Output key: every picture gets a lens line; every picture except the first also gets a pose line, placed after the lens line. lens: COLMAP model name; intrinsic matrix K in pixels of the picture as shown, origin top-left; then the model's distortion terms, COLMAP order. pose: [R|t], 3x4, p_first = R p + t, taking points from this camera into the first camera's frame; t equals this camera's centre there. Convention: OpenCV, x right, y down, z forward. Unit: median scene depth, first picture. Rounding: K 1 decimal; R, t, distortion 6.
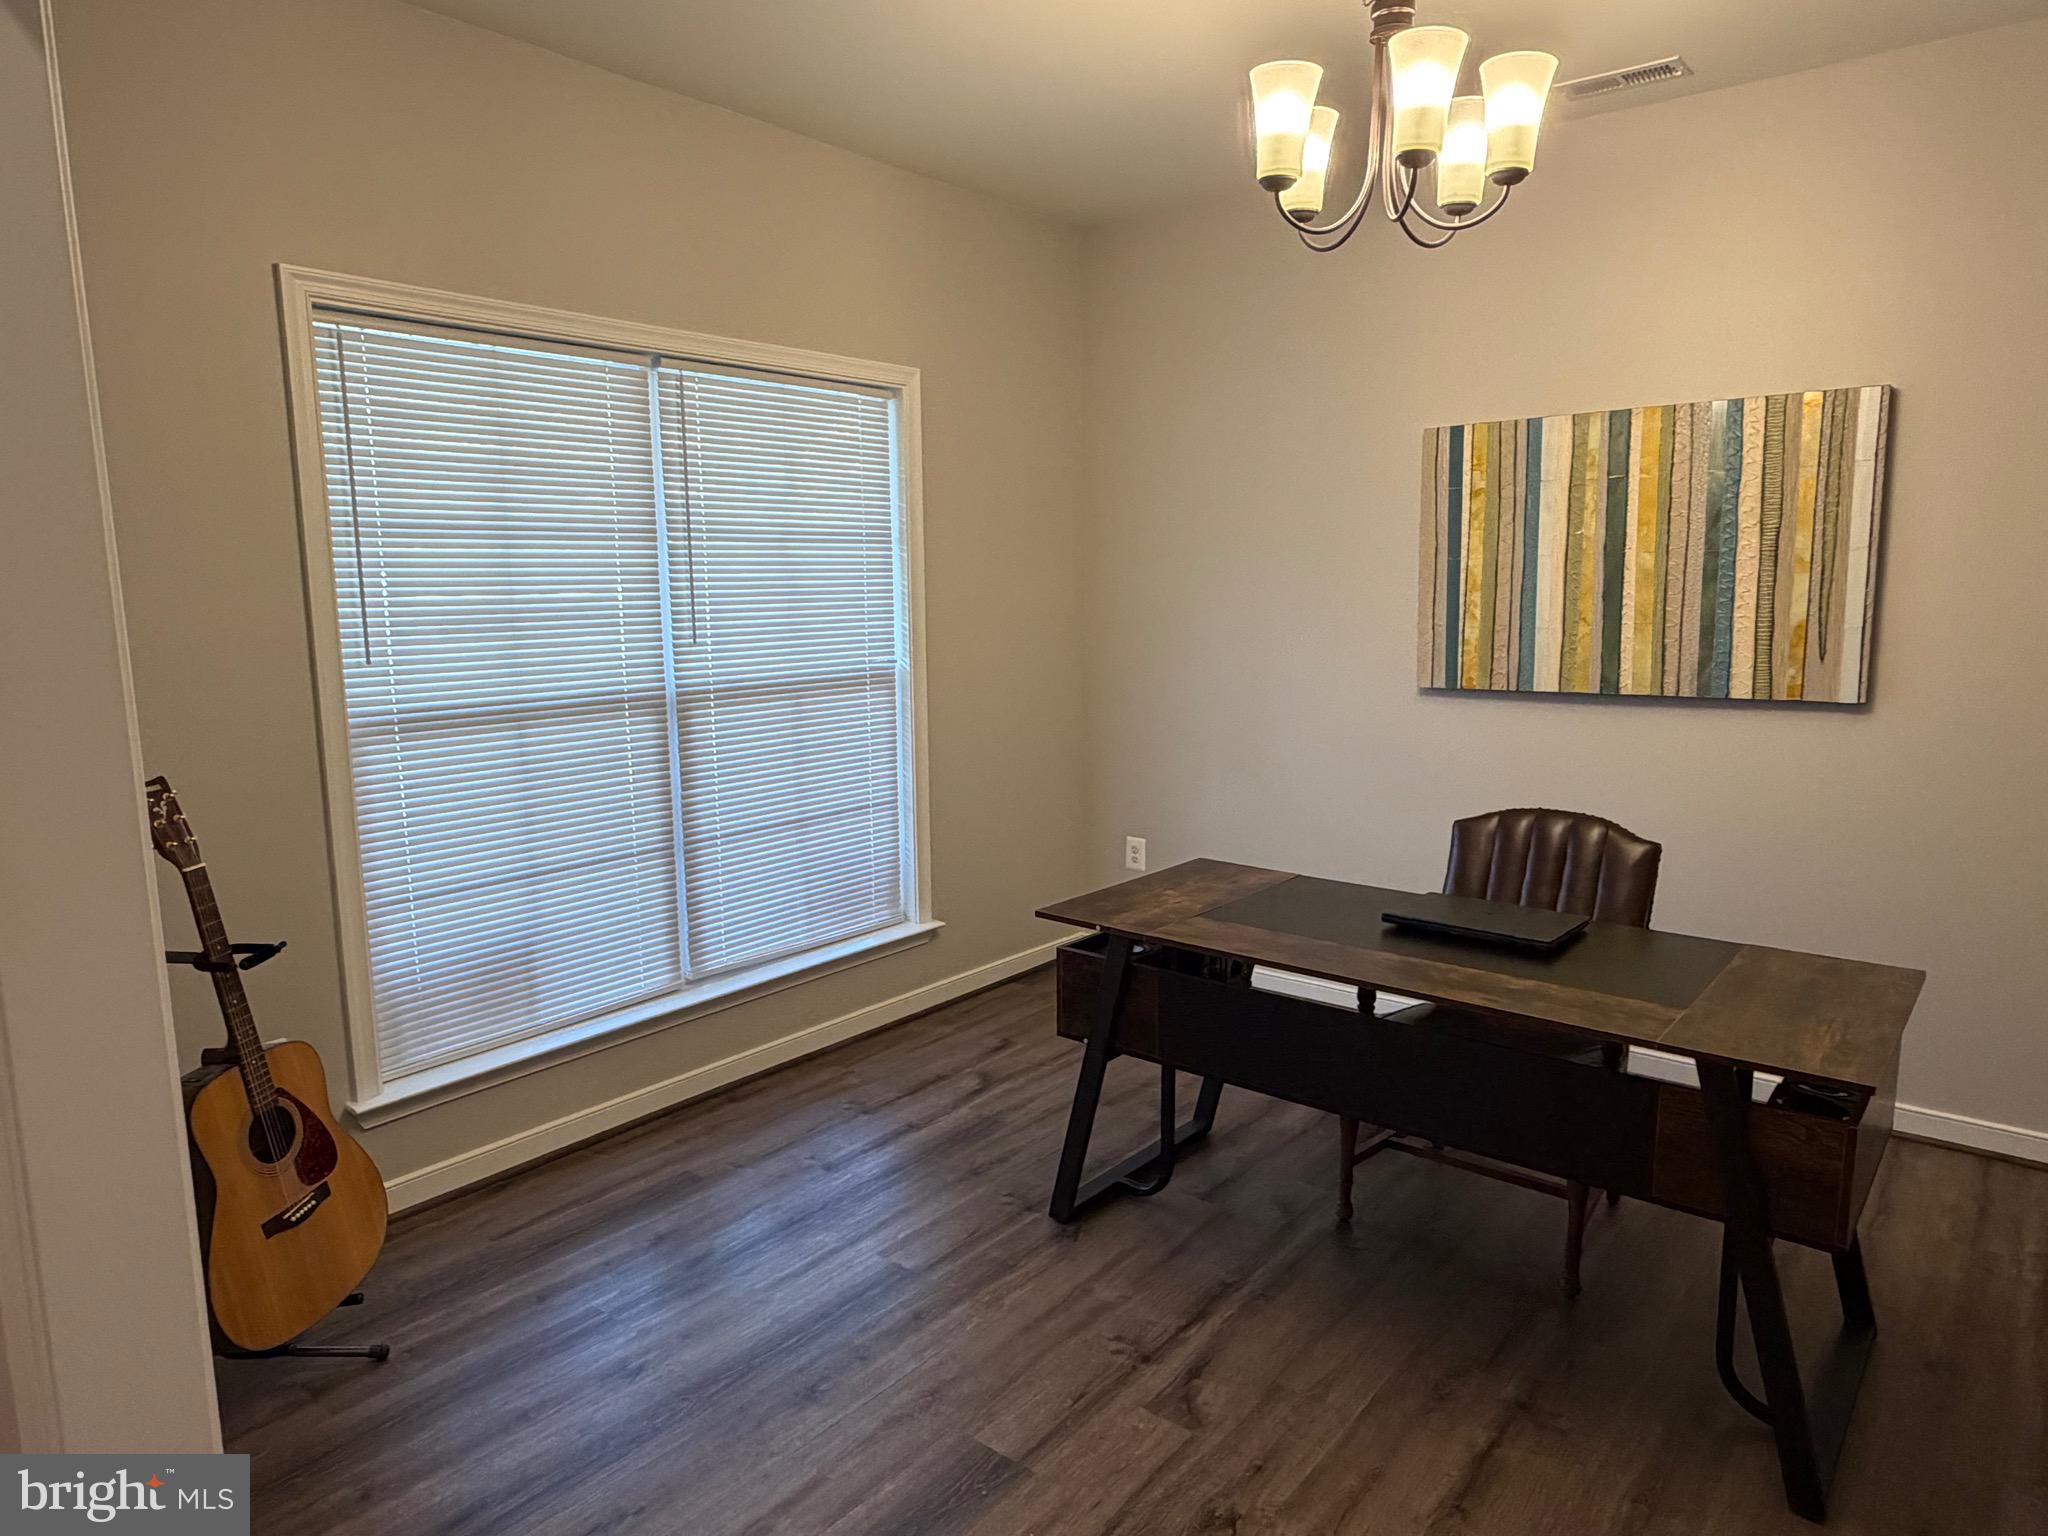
lens RADIAL K [[1269.0, 0, 1031.6], [0, 1269.0, 770.8], [0, 0, 1]] dist [-0.007290, 0.001362]
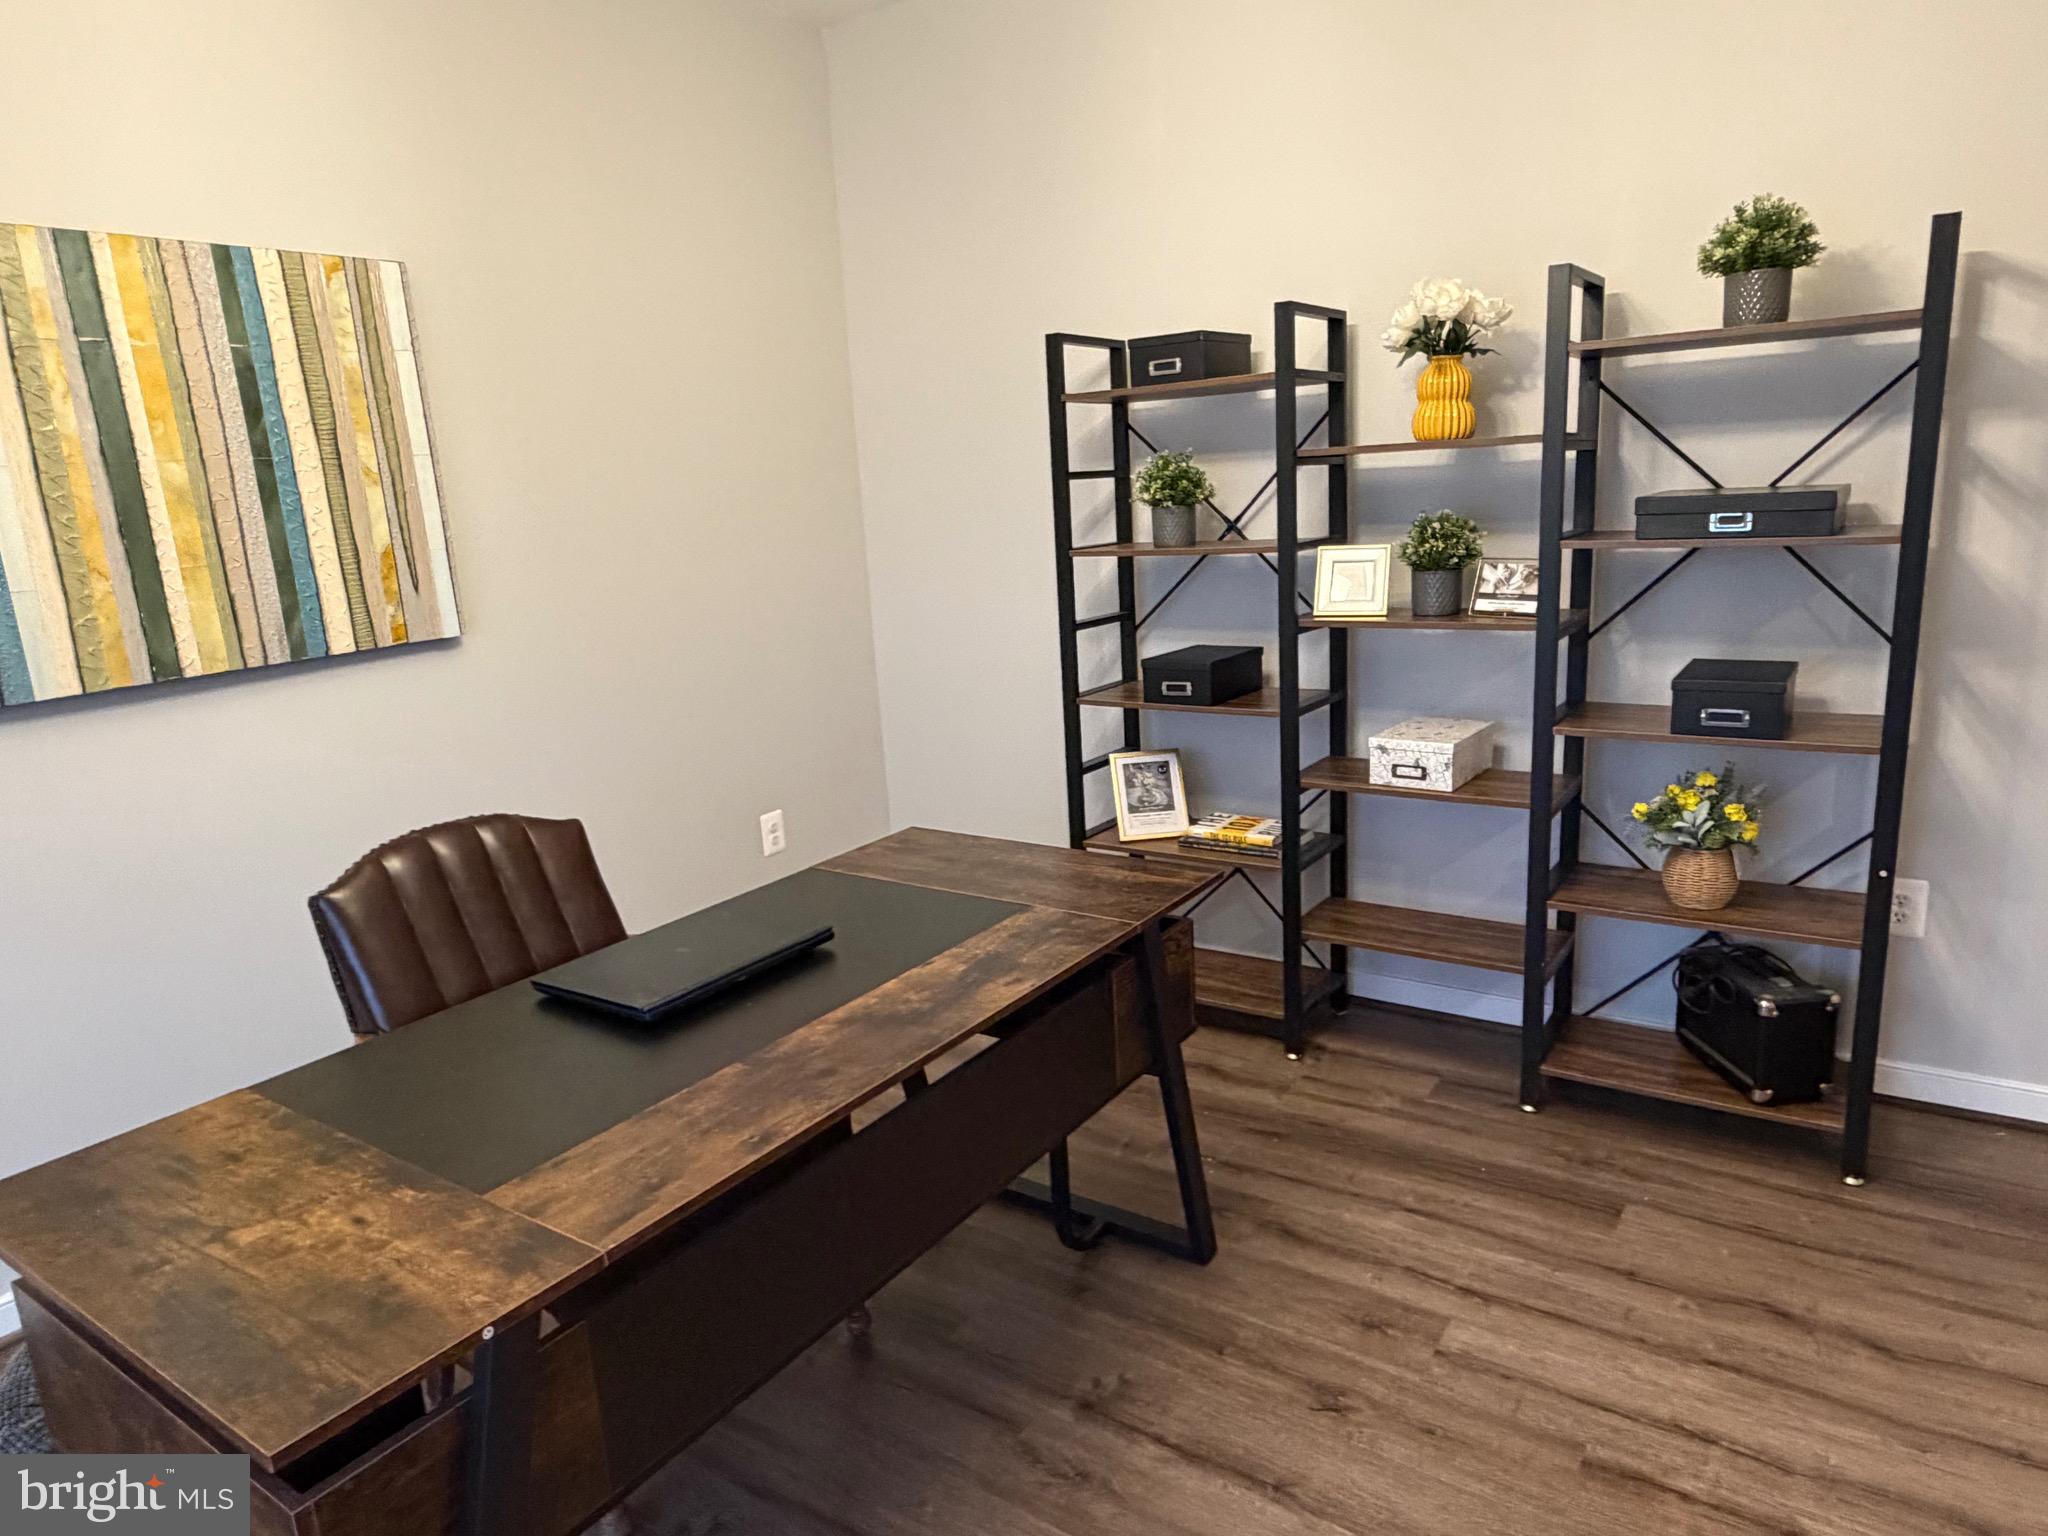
lens RADIAL K [[1269.0, 0, 1022.1], [0, 1269.0, 767.6], [0, 0, 1]] dist [-0.007290, 0.001362]
pose [[-0.076679, -0.204914, 0.975772, -0.241891], [0.208449, 0.953732, 0.216666, -0.073089], [-0.975023, 0.220013, -0.030417, 0.651022]]
